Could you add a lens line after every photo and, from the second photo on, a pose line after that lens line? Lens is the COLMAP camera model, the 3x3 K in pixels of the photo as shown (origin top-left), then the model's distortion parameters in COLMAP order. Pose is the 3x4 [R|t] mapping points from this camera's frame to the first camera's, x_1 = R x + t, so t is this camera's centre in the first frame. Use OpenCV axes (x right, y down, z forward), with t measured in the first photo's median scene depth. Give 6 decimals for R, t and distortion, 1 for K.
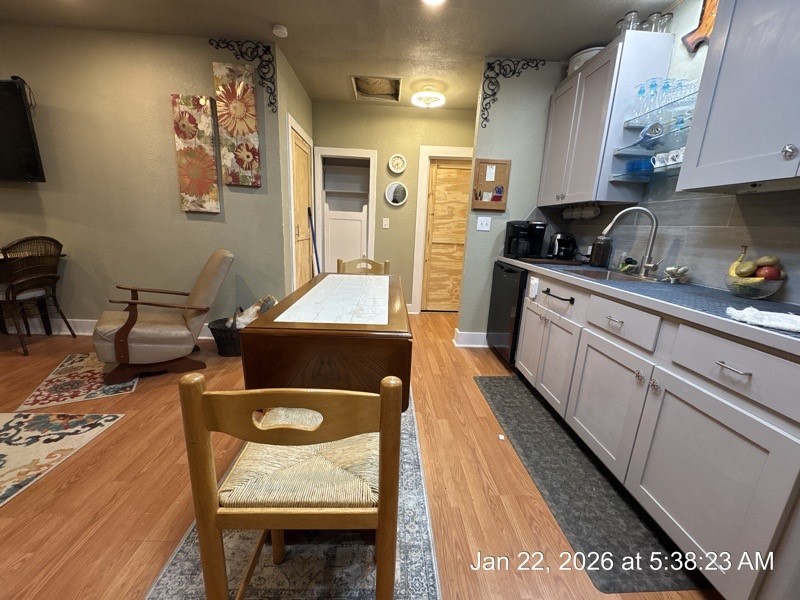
lens RADIAL K [[316.7, 0, 400.6], [0, 316.7, 299.4], [0, 0, 1]] dist [0.000026, -0.000171]
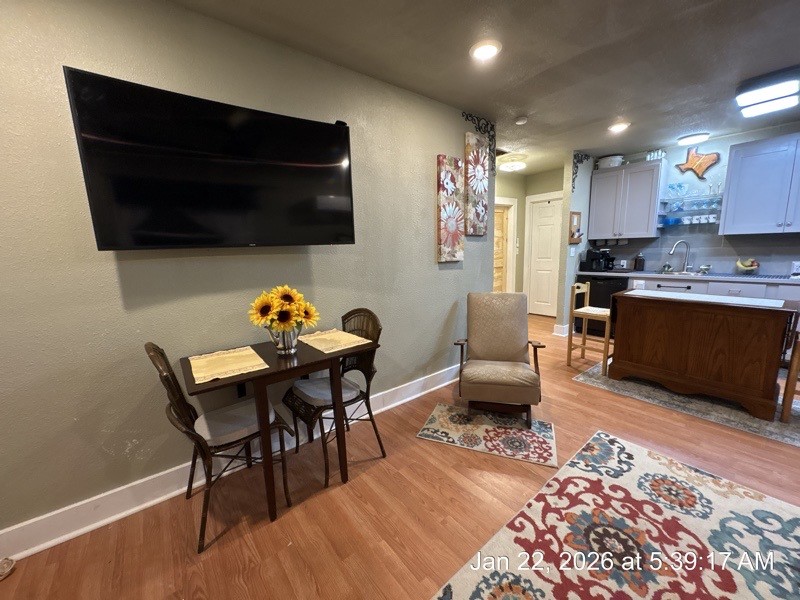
lens RADIAL K [[316.7, 0, 399.4], [0, 316.7, 298.8], [0, 0, 1]] dist [0.000026, -0.000171]
pose [[0.805836, -0.159286, 0.570313, -1.466540], [0.196567, 0.980483, -0.003900, -0.194270], [-0.558561, 0.115248, 0.821418, 0.257767]]
